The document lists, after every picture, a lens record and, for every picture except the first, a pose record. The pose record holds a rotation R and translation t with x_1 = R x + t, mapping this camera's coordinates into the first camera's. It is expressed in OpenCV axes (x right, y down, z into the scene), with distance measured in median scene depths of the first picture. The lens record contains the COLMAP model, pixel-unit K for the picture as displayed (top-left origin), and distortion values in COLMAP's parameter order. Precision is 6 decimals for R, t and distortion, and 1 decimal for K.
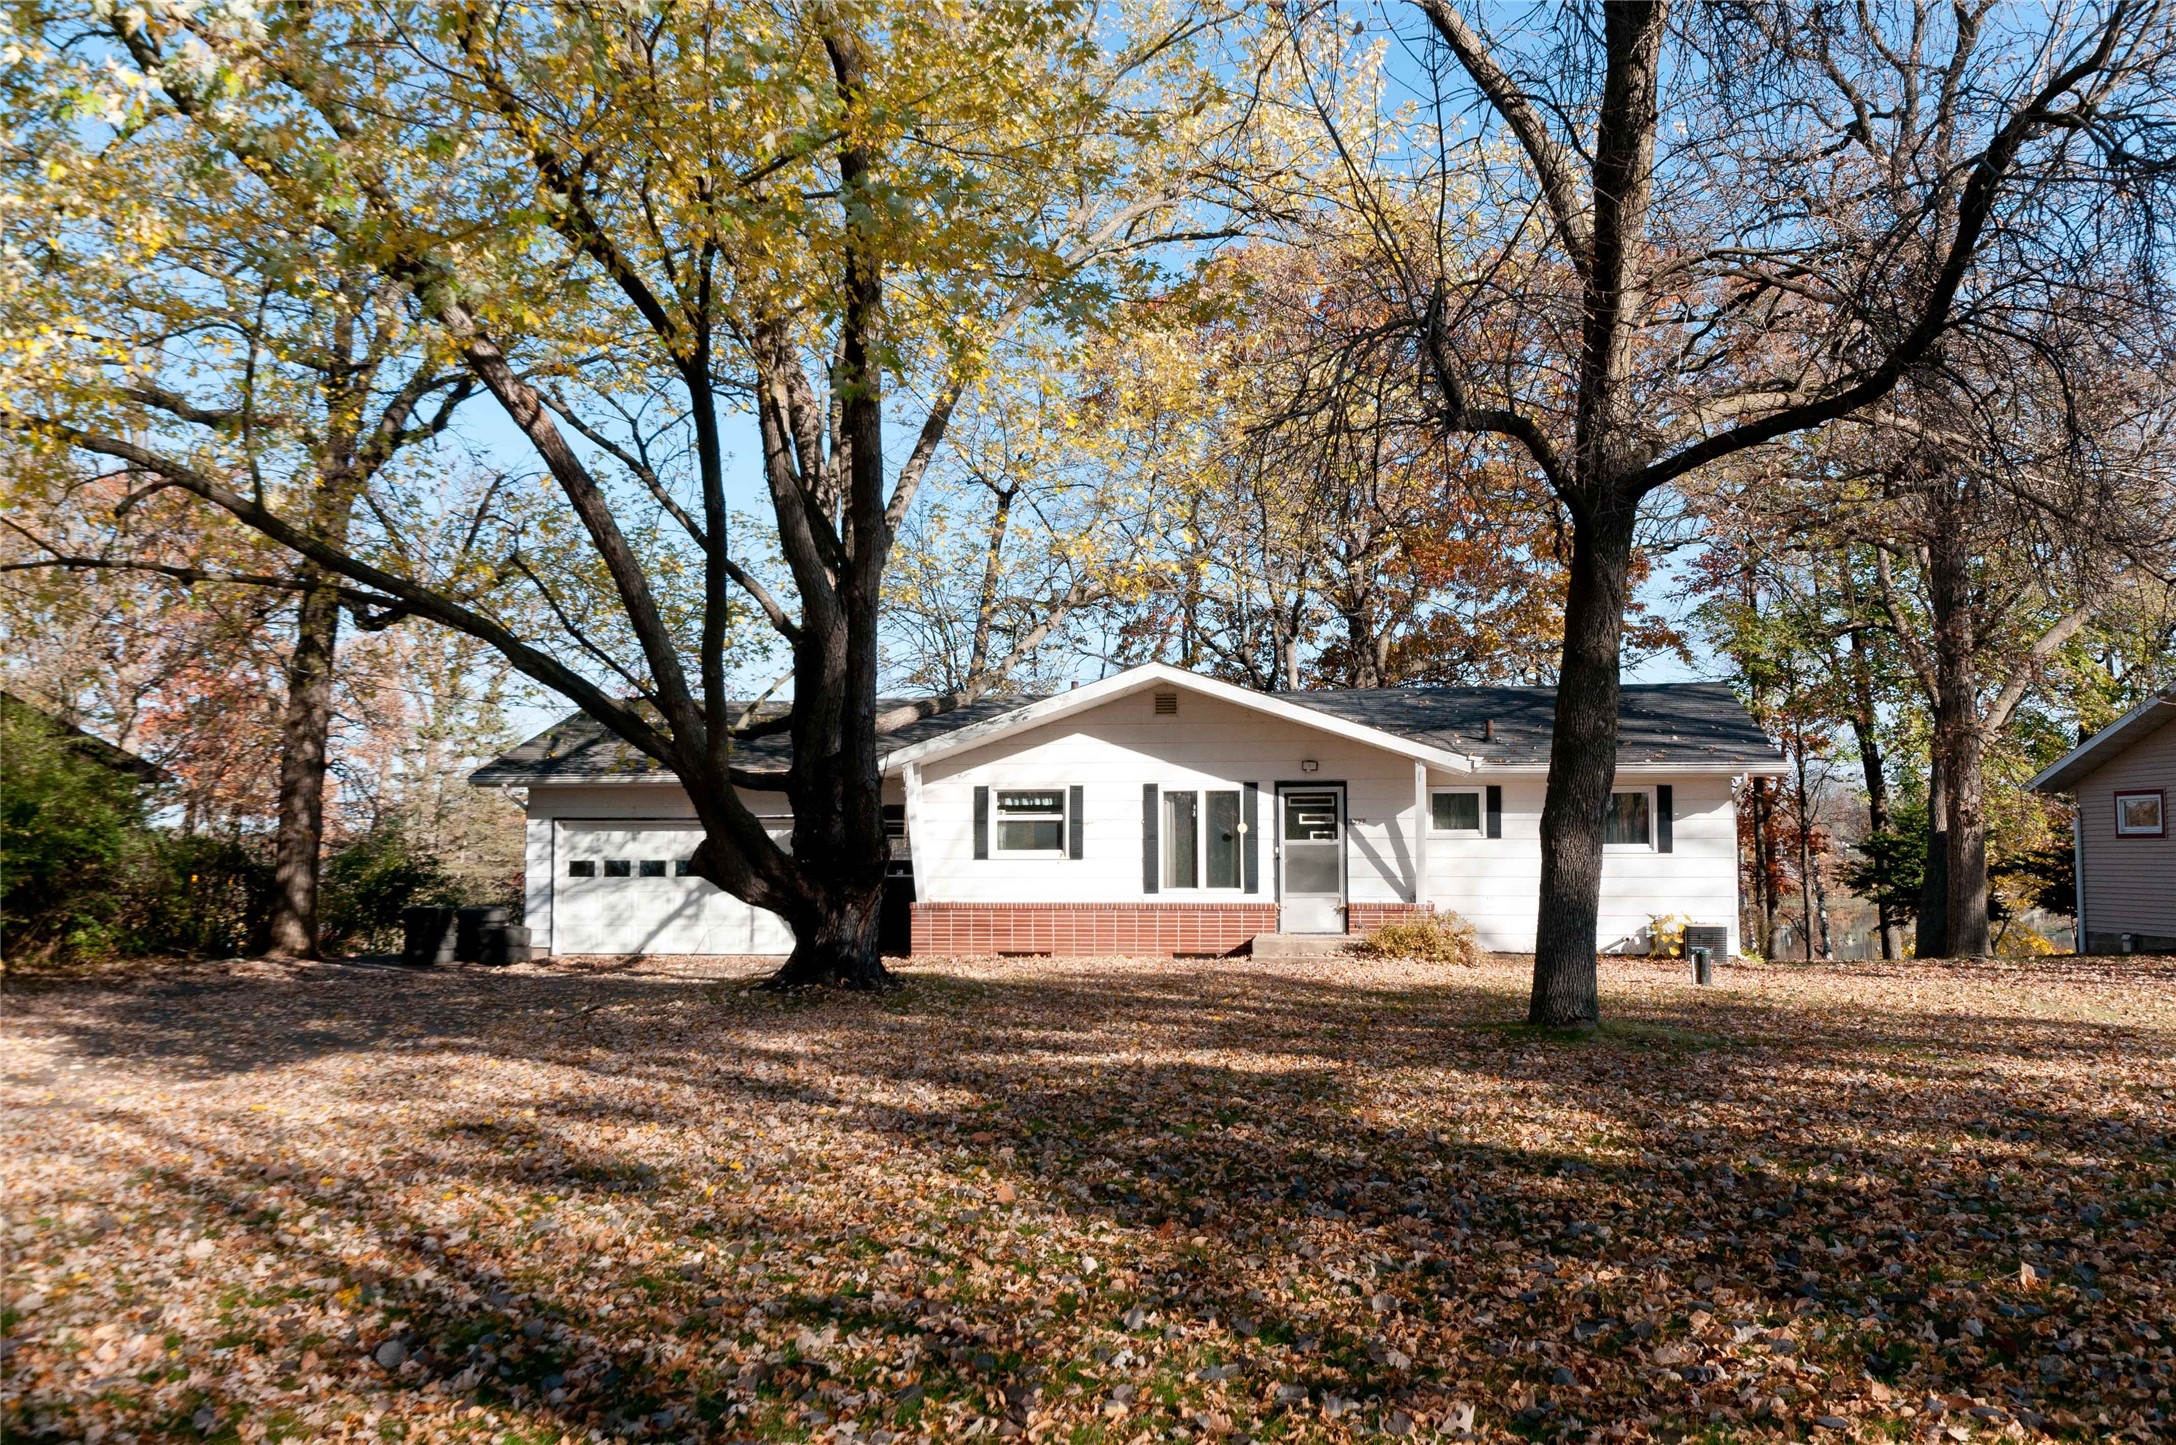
lens RADIAL K [[1740.5, 0, 1075.6], [0, 1740.5, 730.1], [0, 0, 1]] dist [-0.010129, 0.004466]
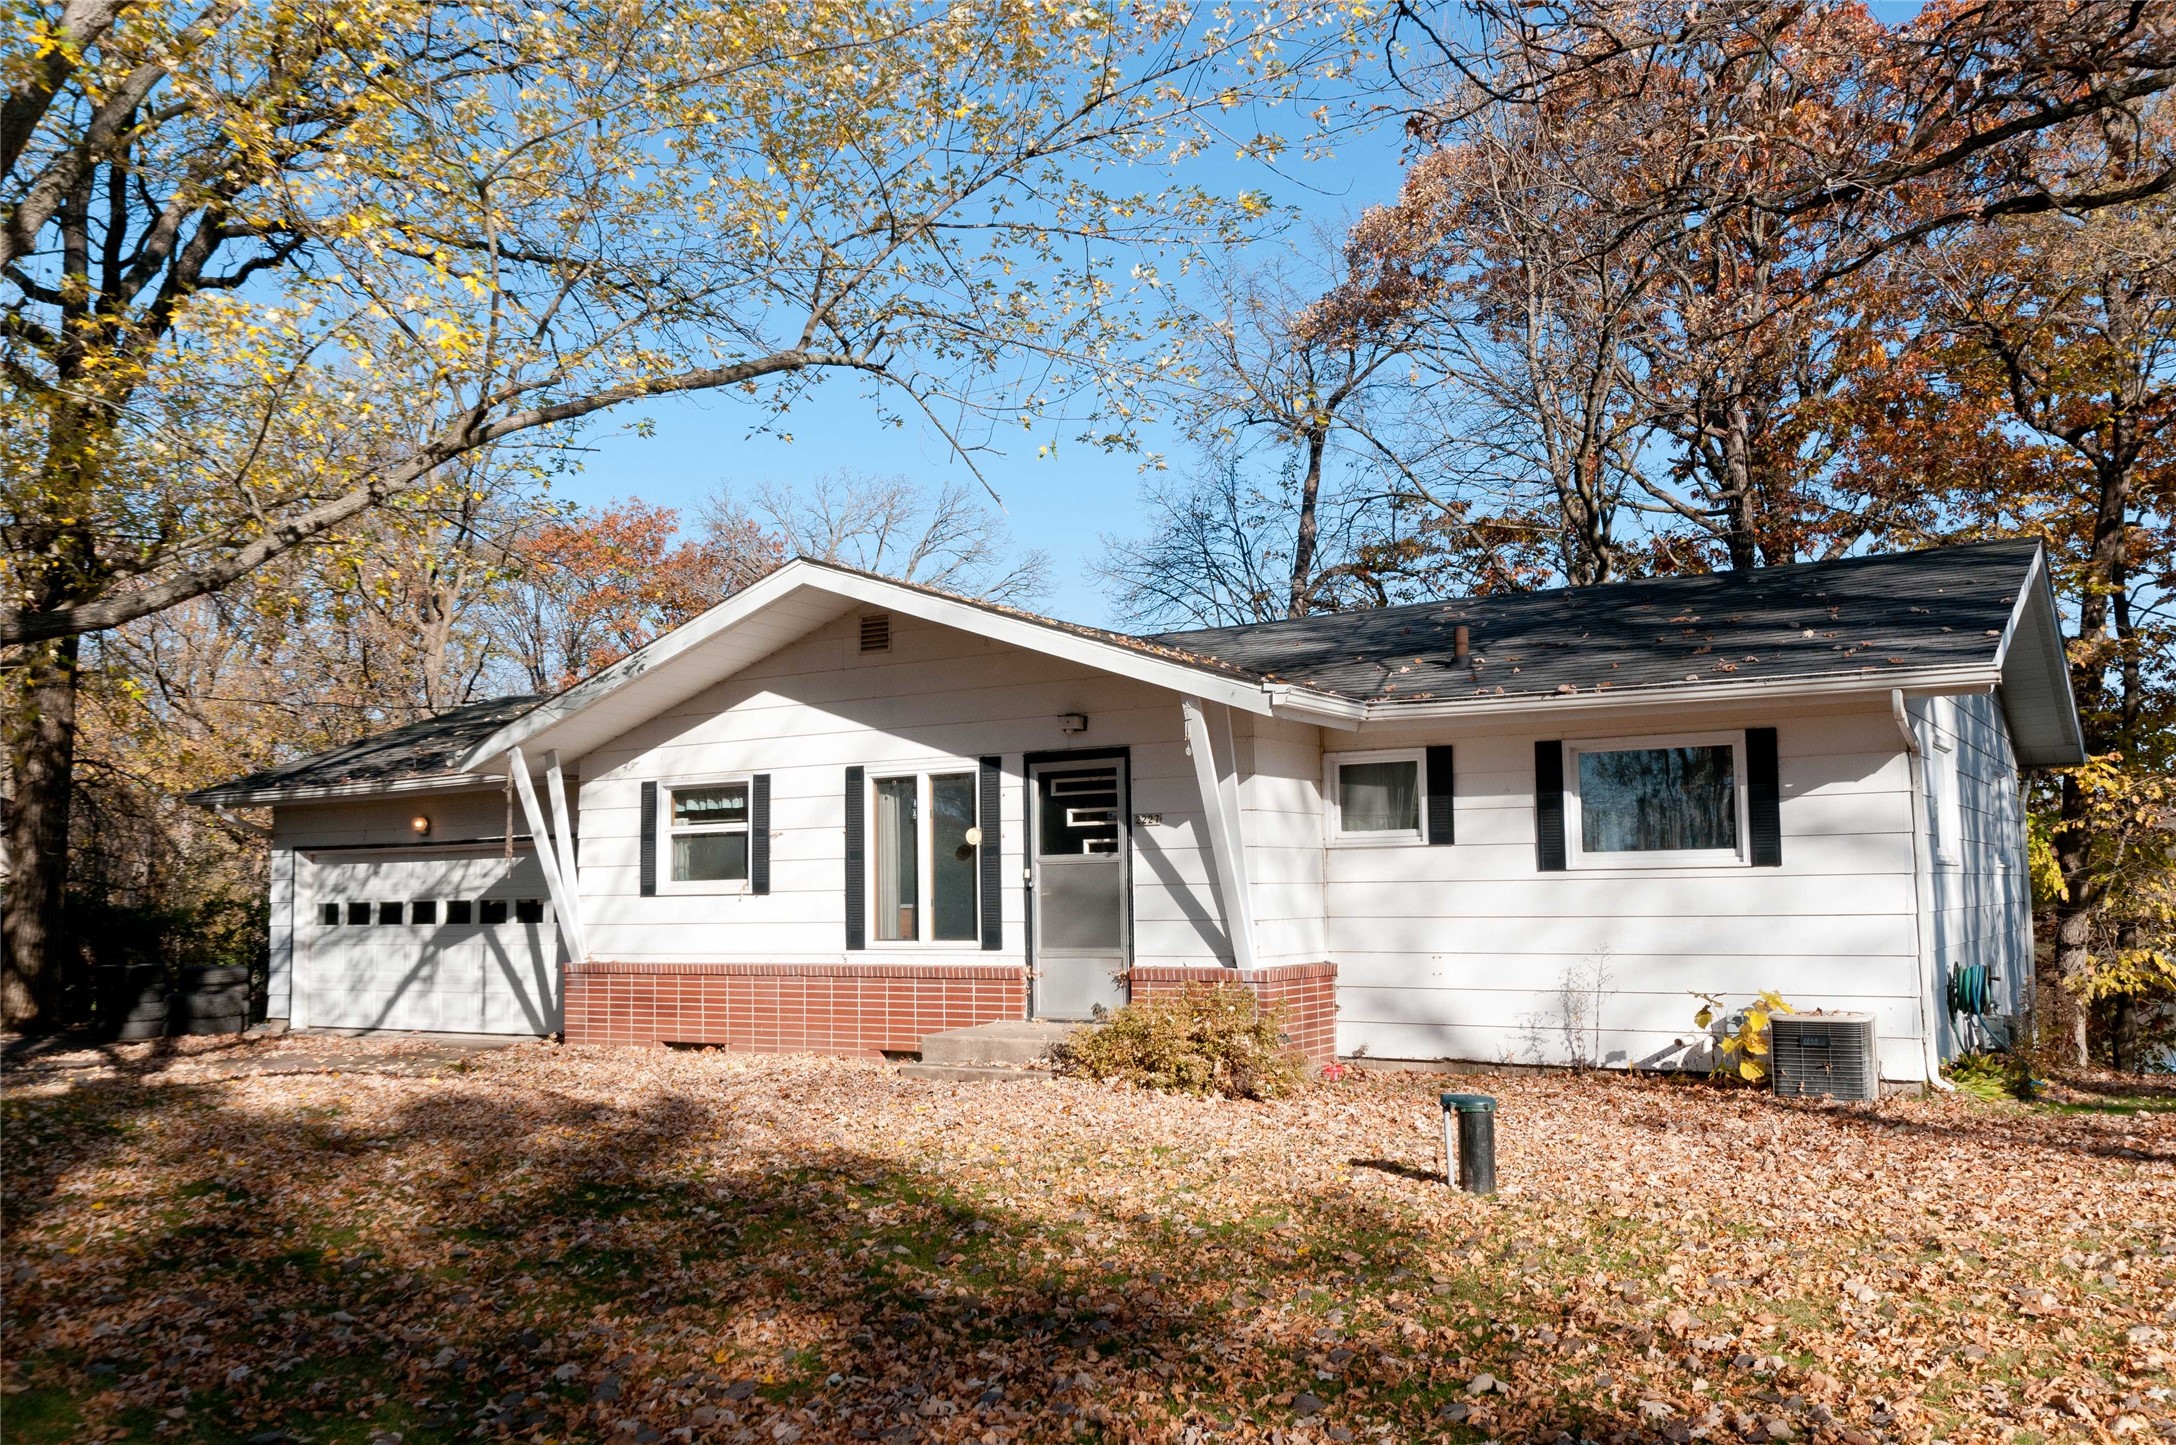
lens RADIAL K [[1740.5, 0, 1103.8], [0, 1740.5, 723.1], [0, 0, 1]] dist [-0.010129, 0.004466]
pose [[0.928540, -0.048693, -0.368024, 0.345151], [0.039798, 0.998704, -0.031726, 0.038210], [0.369092, 0.014812, 0.929275, 0.471675]]
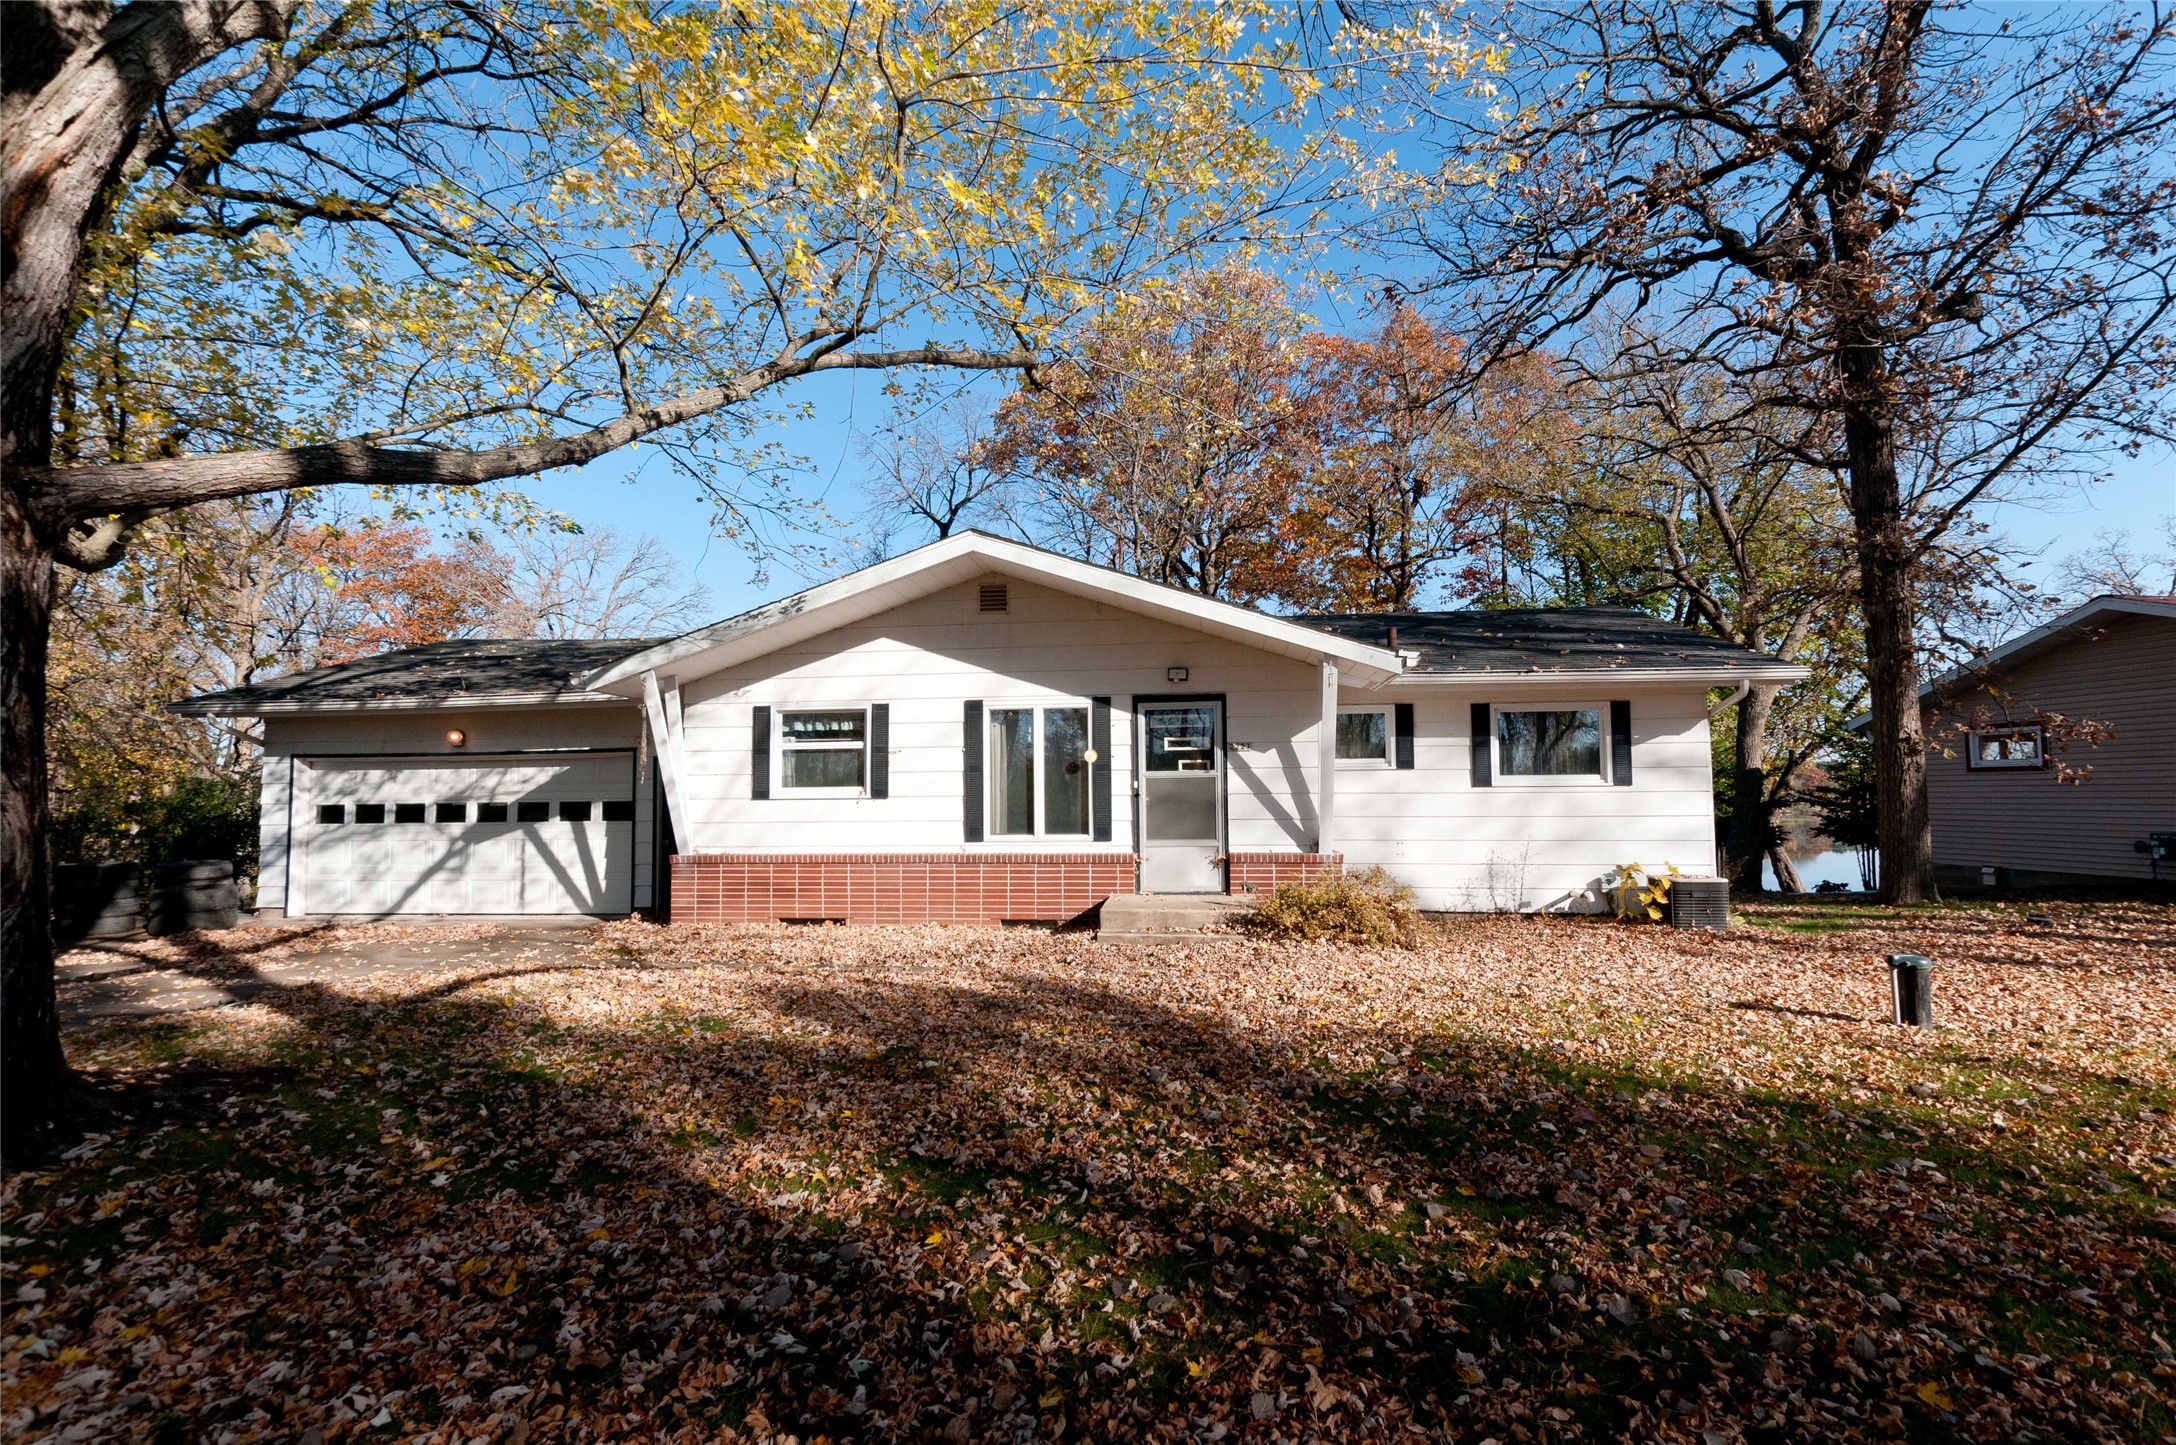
lens RADIAL K [[944.8, 0, 1089.8], [0, 944.8, 737.4], [0, 0, 1]] dist [0.006199, -0.000659]
pose [[0.998827, -0.003787, 0.048266, 0.074280], [0.003386, 0.999959, 0.008394, 0.043829], [-0.048296, -0.008221, 0.998799, 0.575028]]
